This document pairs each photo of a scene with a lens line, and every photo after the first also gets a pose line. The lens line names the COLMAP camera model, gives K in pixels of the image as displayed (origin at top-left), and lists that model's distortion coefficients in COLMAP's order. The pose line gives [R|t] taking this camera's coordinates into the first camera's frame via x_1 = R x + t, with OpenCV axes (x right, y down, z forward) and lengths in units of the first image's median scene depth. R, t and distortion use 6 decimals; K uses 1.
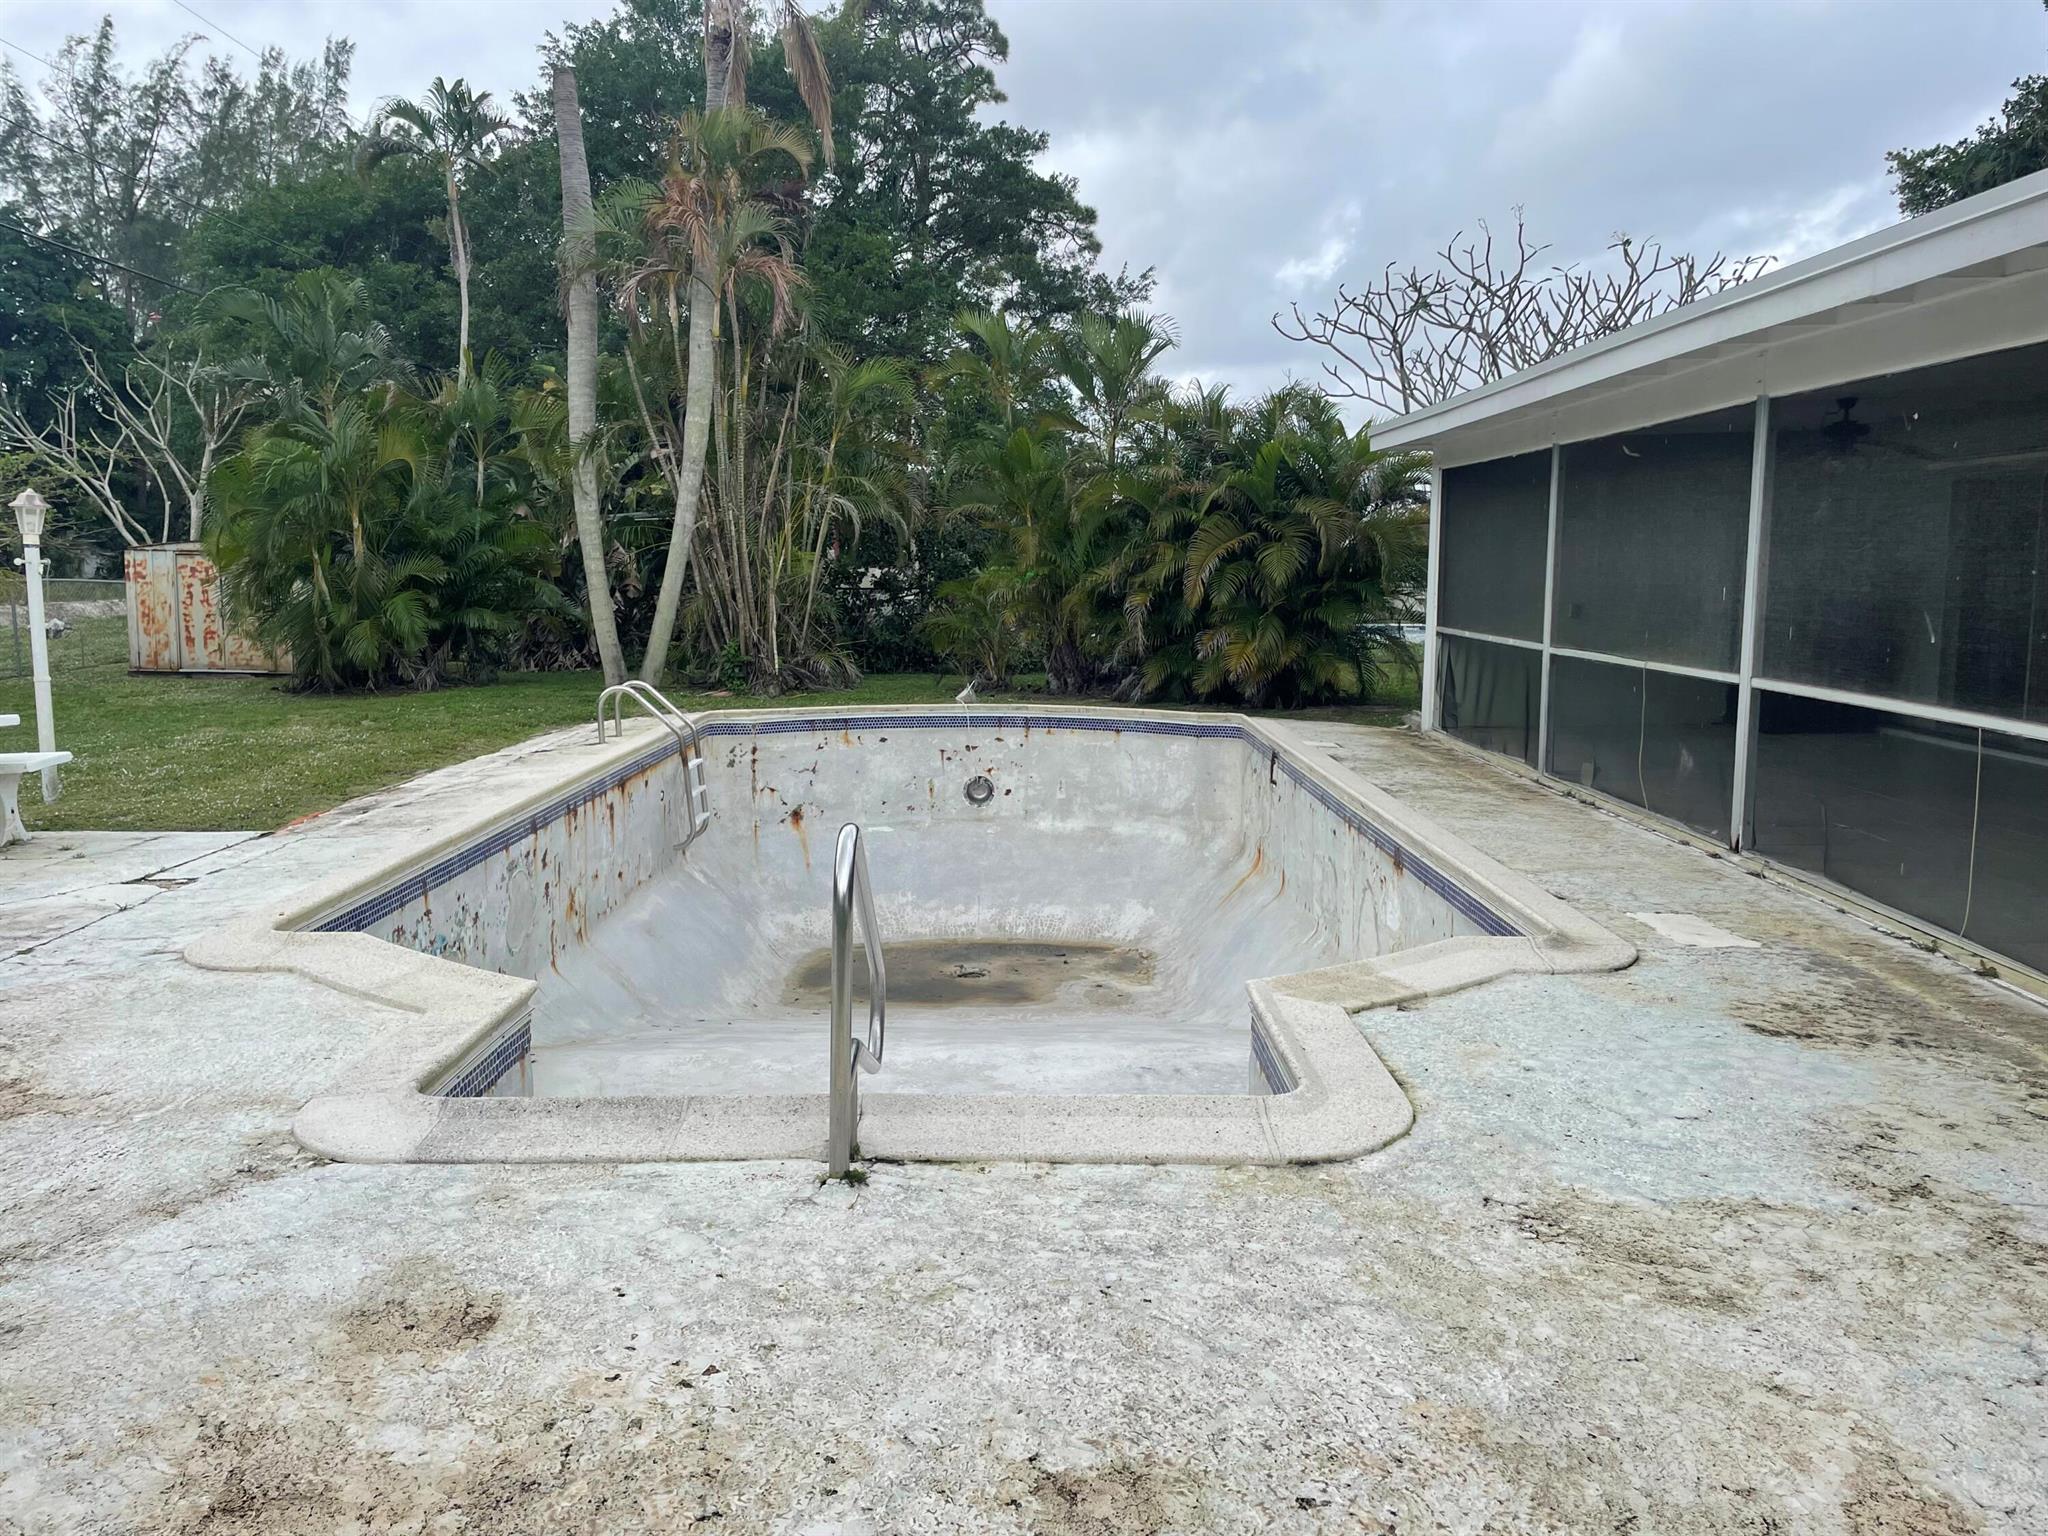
lens RADIAL K [[1548.8, 0, 1016.0], [0, 1548.8, 772.0], [0, 0, 1]] dist [0.092756, -0.113805]
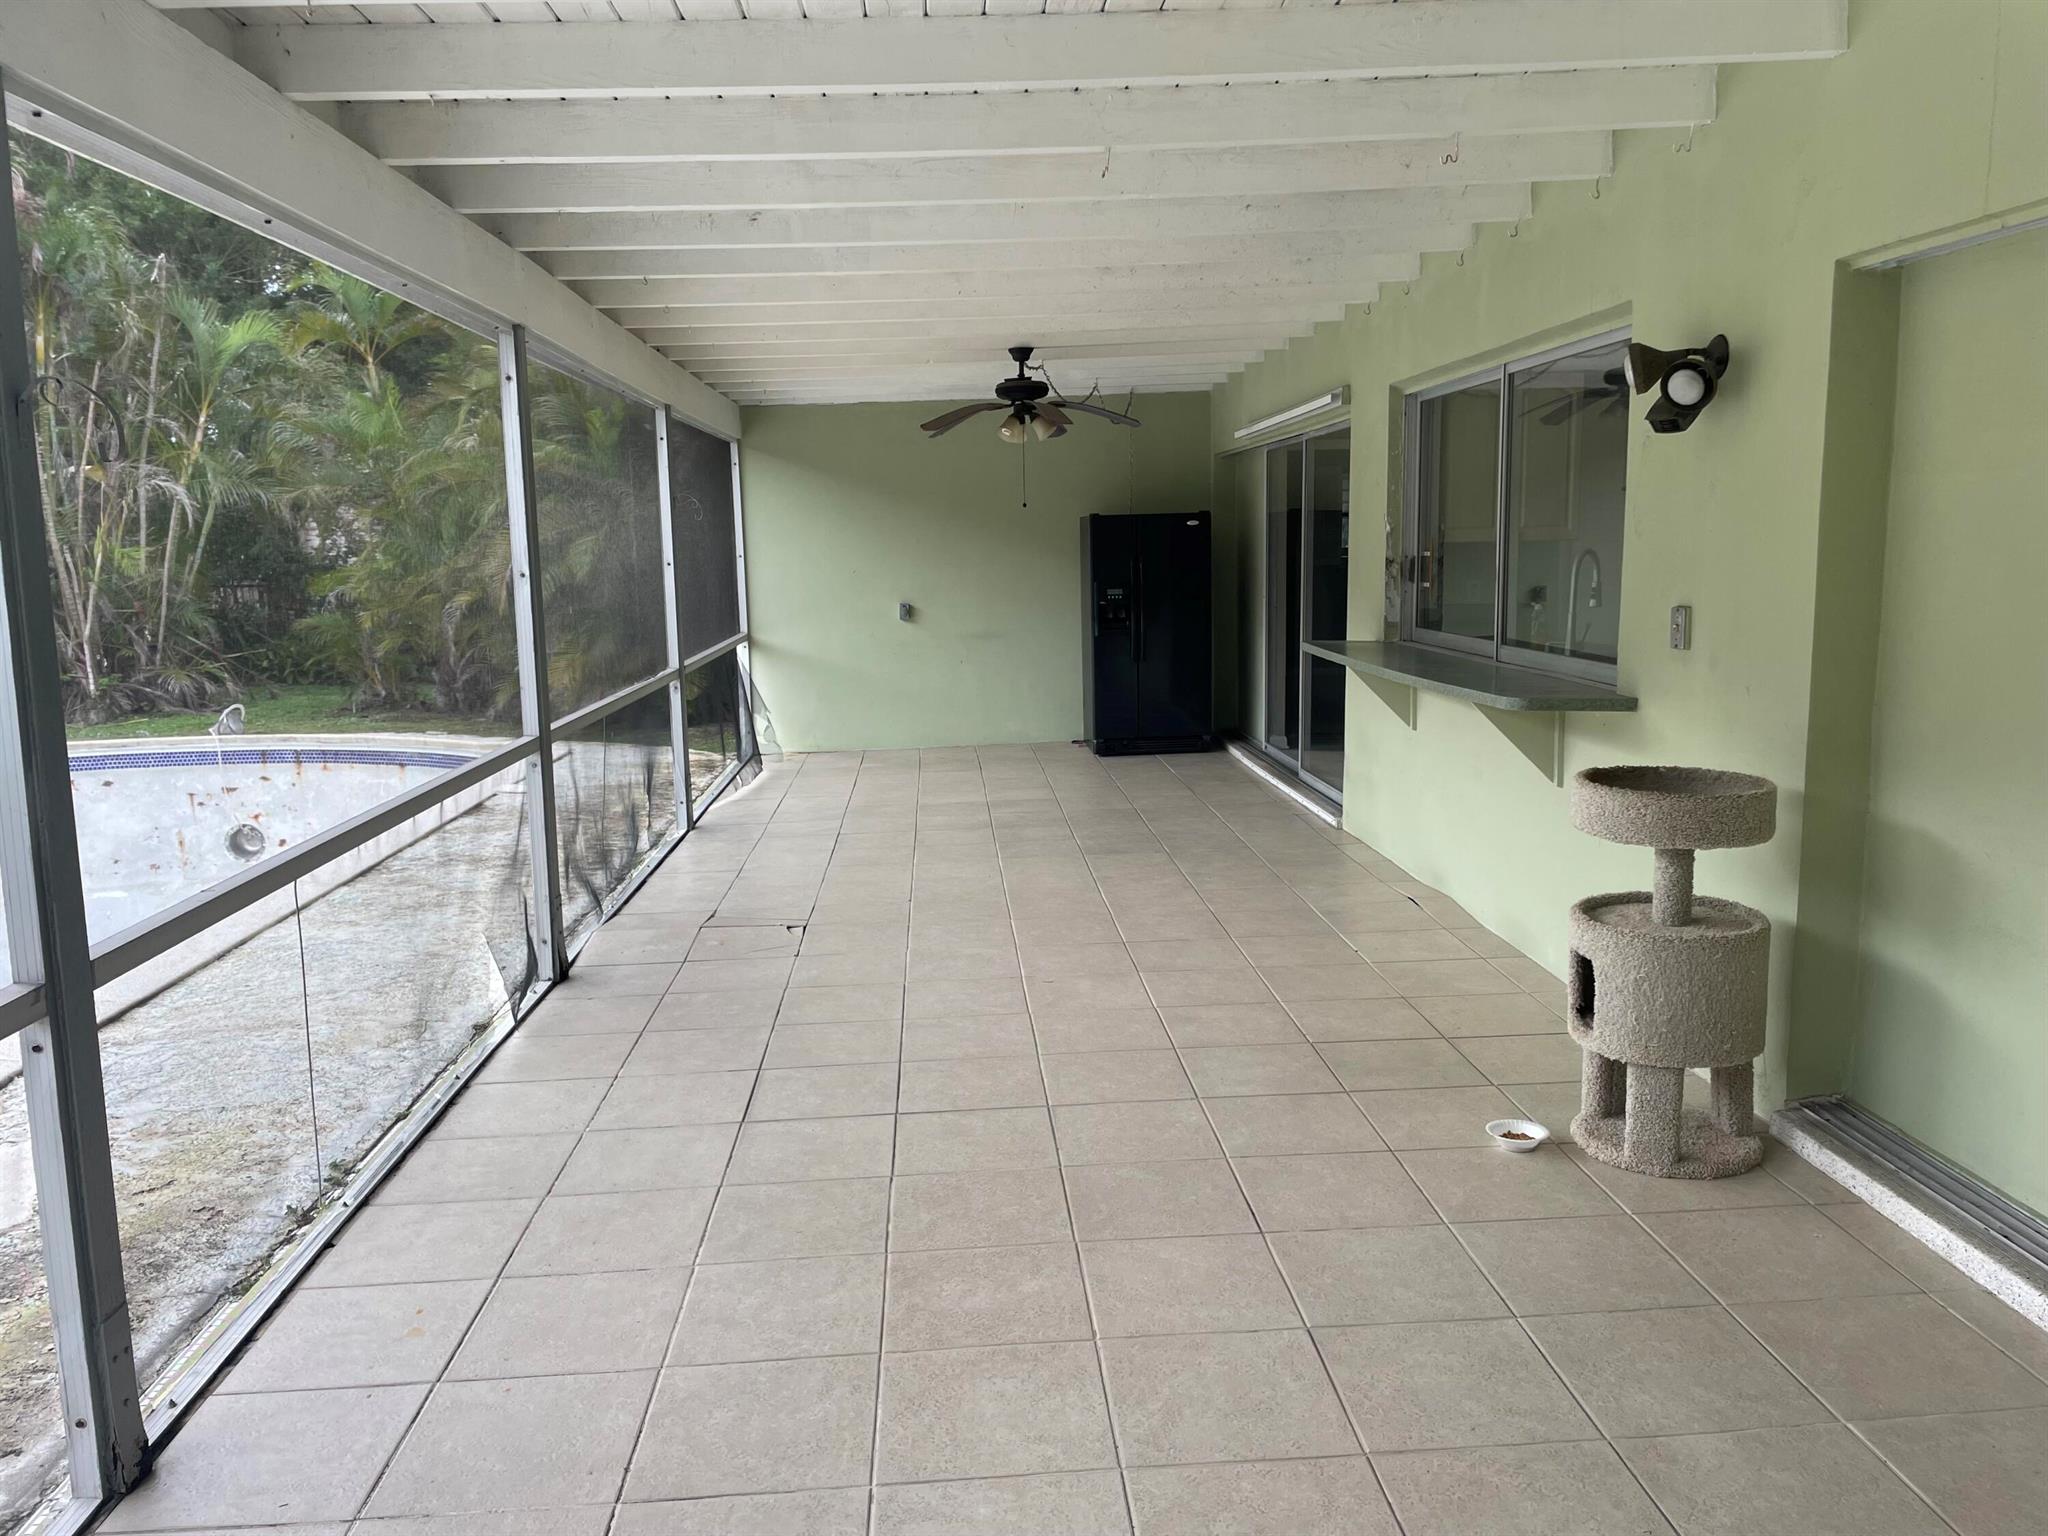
lens RADIAL K [[1548.8, 0, 1025.2], [0, 1548.8, 763.8], [0, 0, 1]] dist [0.092756, -0.113805]
pose [[0.997975, -0.027442, 0.057384, 0.345281], [0.026901, 0.999586, 0.010166, -0.026780], [-0.057639, -0.008601, 0.998300, 0.158141]]
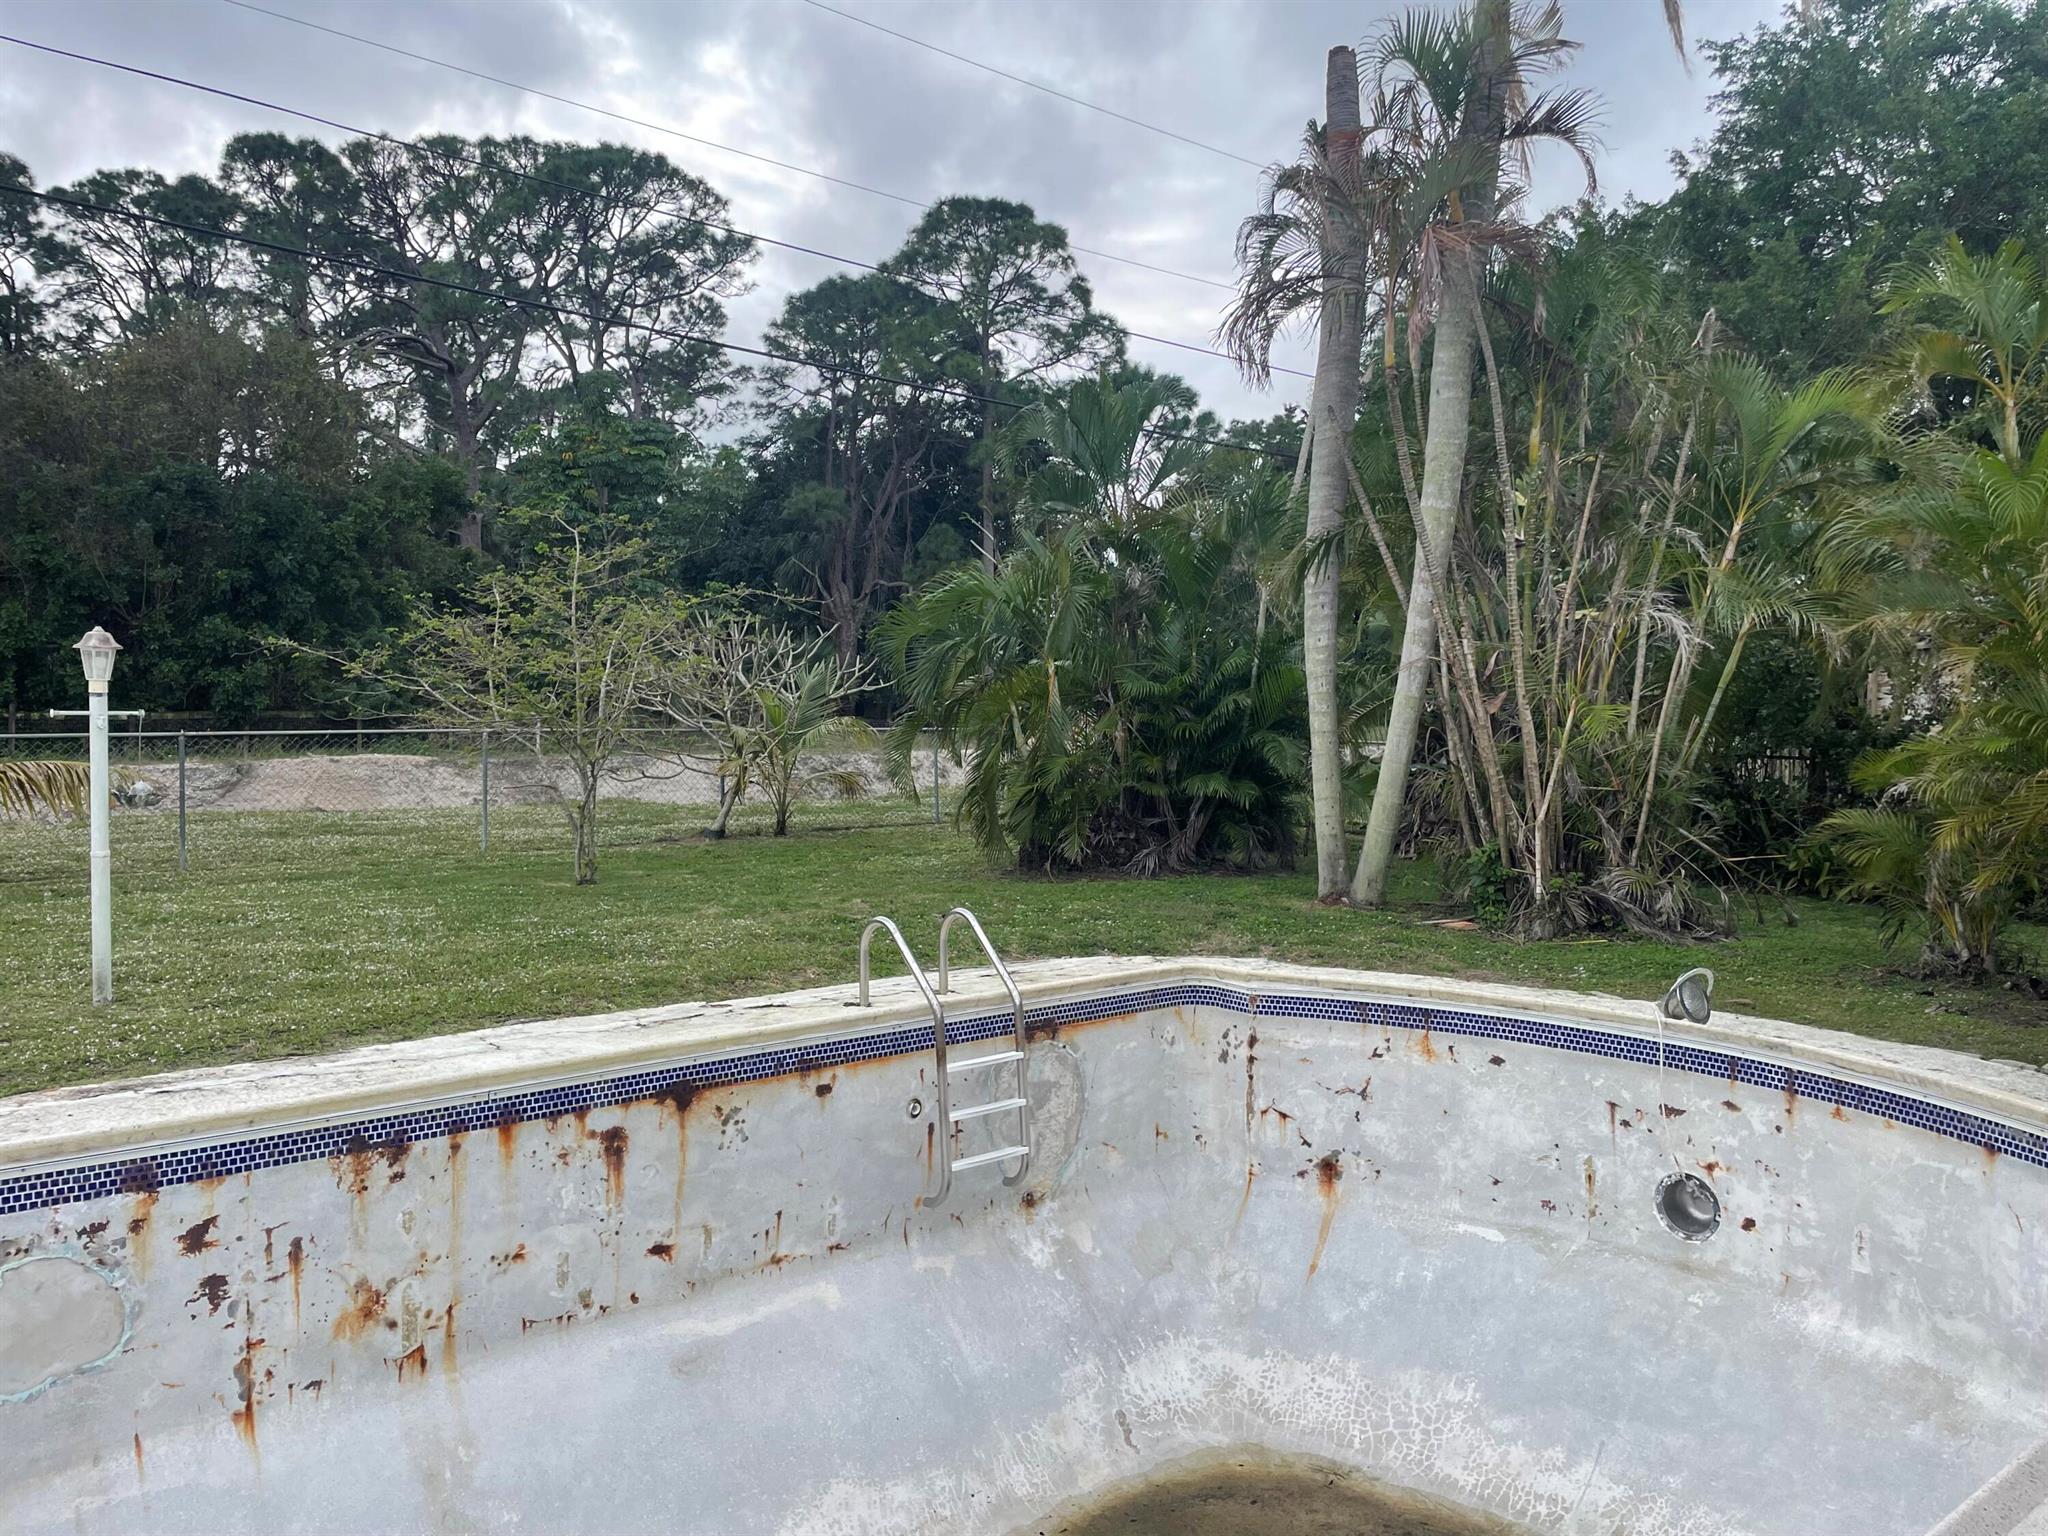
lens RADIAL K [[1548.8, 0, 1036.6], [0, 1548.8, 744.8], [0, 0, 1]] dist [0.092756, -0.113805]
pose [[0.651653, 0.030094, -0.757920, 0.212918], [-0.112598, 0.991980, -0.057423, -0.079563], [0.750114, 0.122760, 0.649815, 0.530324]]
